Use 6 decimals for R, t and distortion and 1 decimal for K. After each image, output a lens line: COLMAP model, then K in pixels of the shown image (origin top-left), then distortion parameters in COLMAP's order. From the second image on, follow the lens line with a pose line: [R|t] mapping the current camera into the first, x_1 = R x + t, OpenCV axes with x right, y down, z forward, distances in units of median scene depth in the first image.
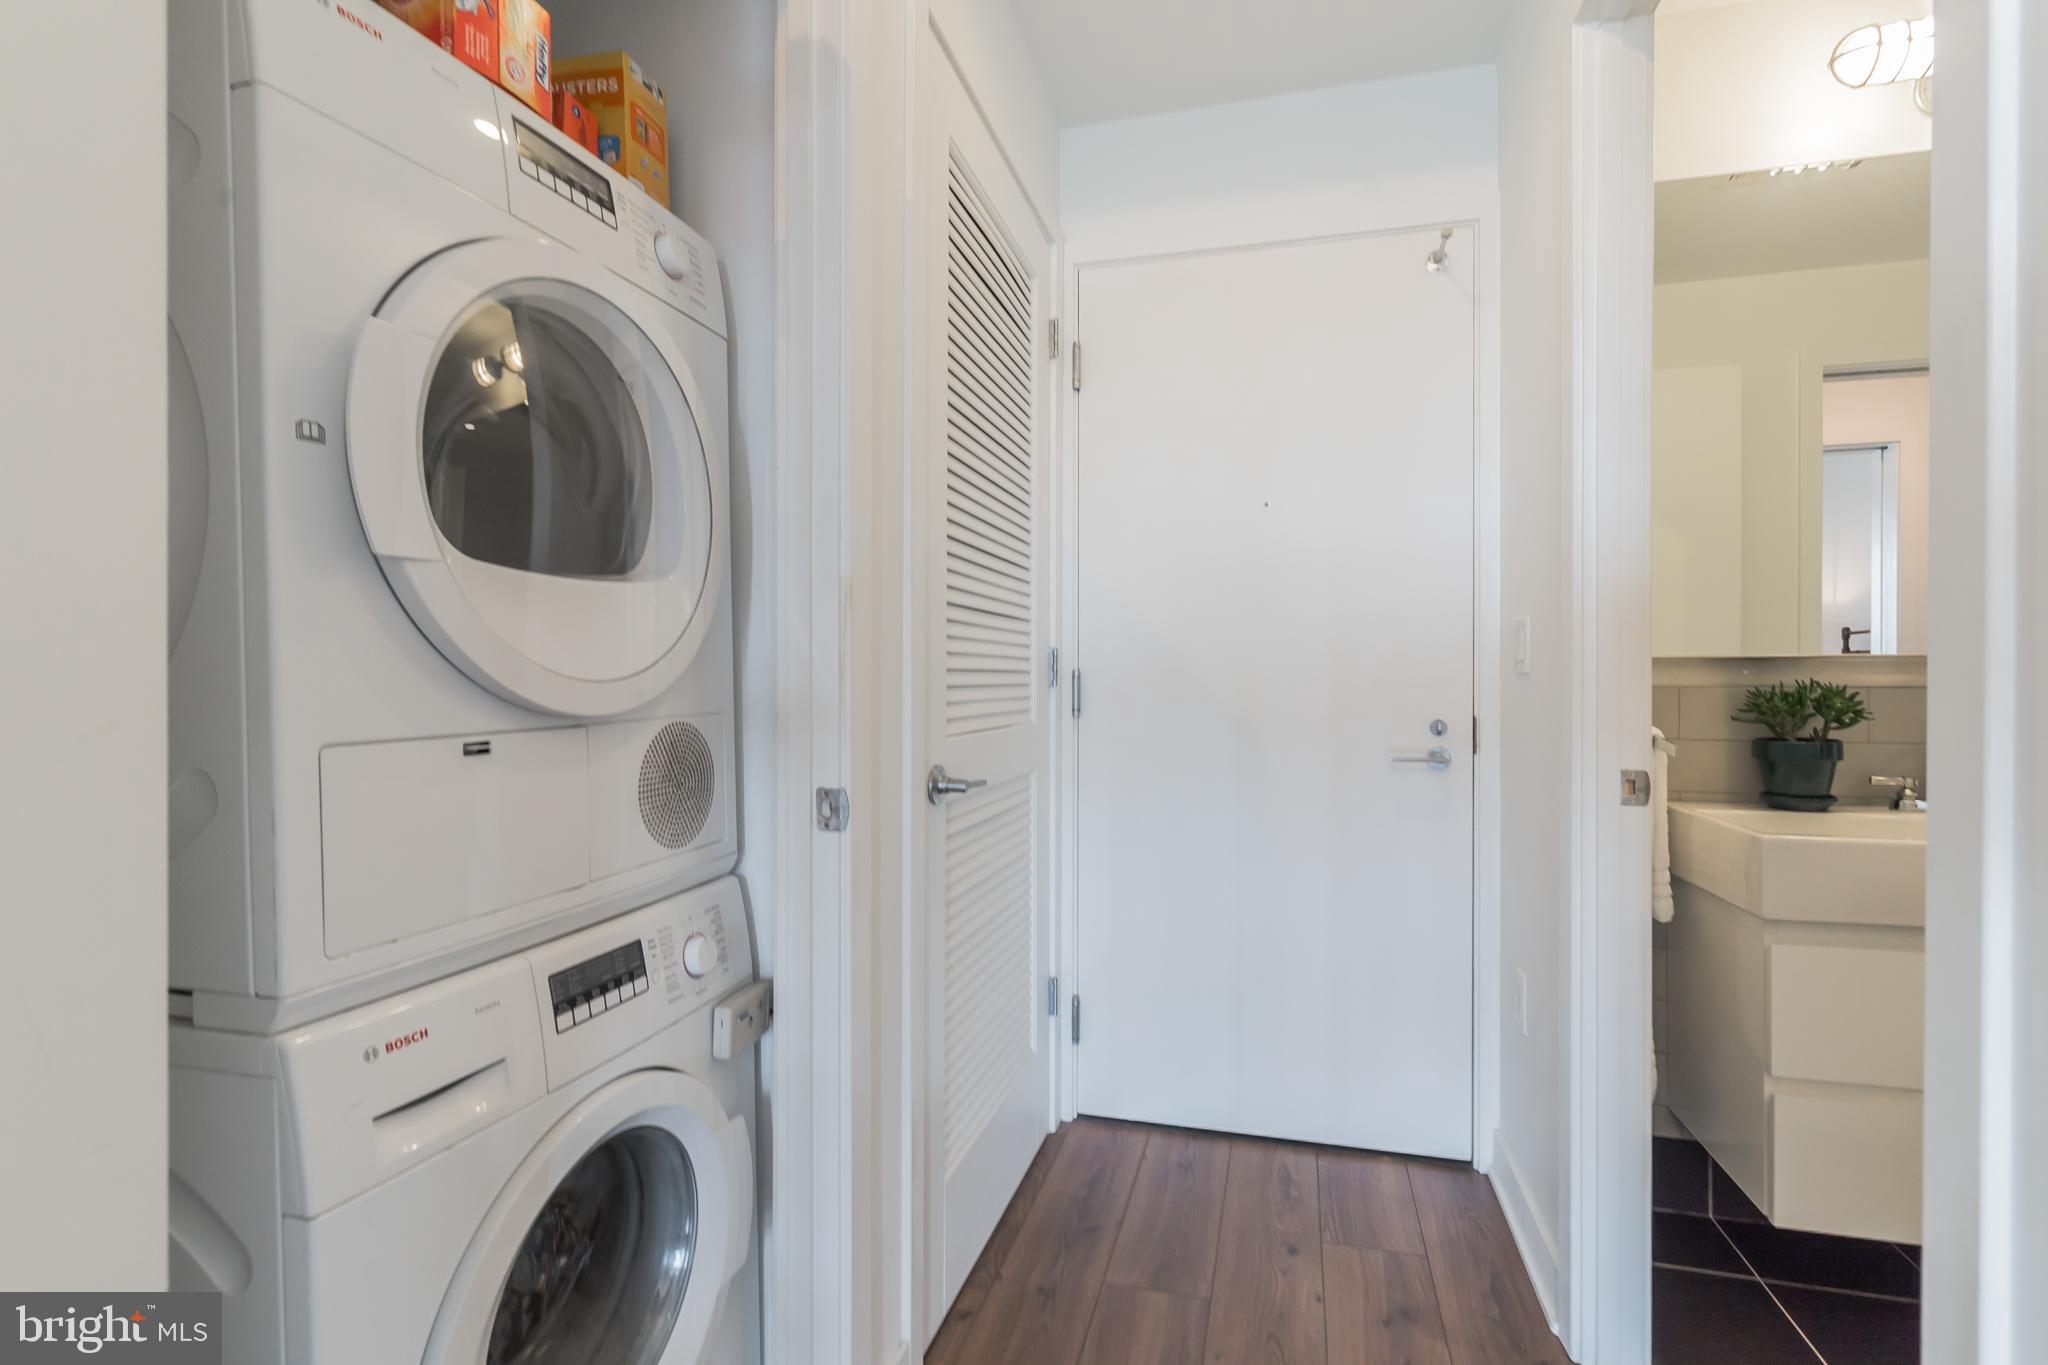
lens RADIAL K [[952.9, 0, 1011.3], [0, 952.9, 683.1], [0, 0, 1]] dist [-0.013996, 0.000961]
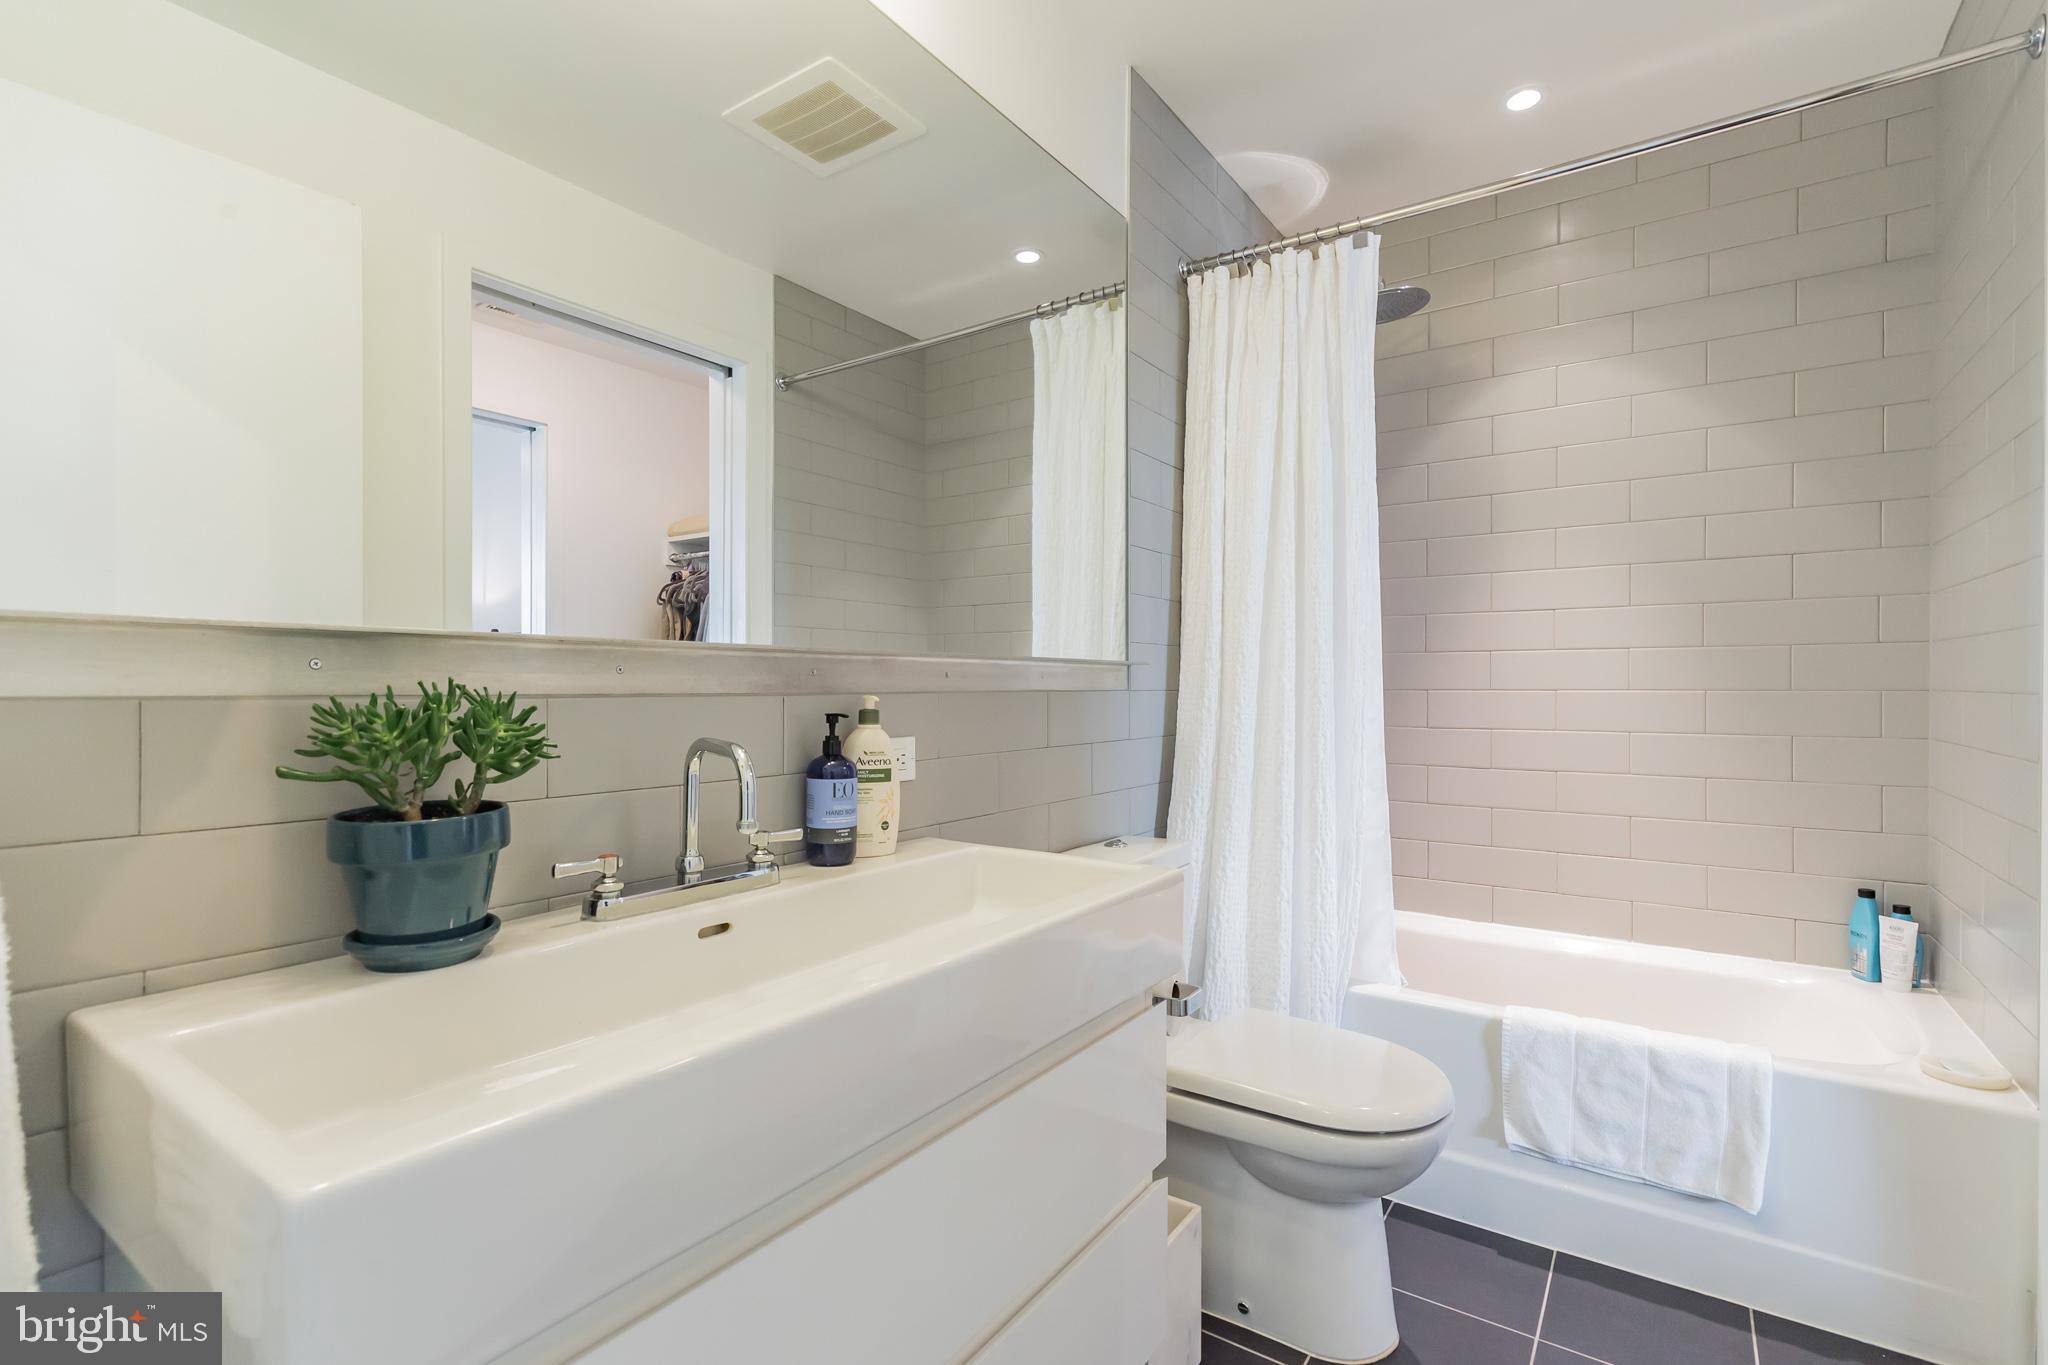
lens RADIAL K [[934.1, 0, 1027.9], [0, 934.1, 692.0], [0, 0, 1]] dist [-0.003229, -0.000325]
pose [[0.317758, -0.004246, 0.948162, 0.492465], [0.001286, 0.999991, 0.004047, 0.000047], [-0.948171, -0.000067, 0.317761, 0.572445]]
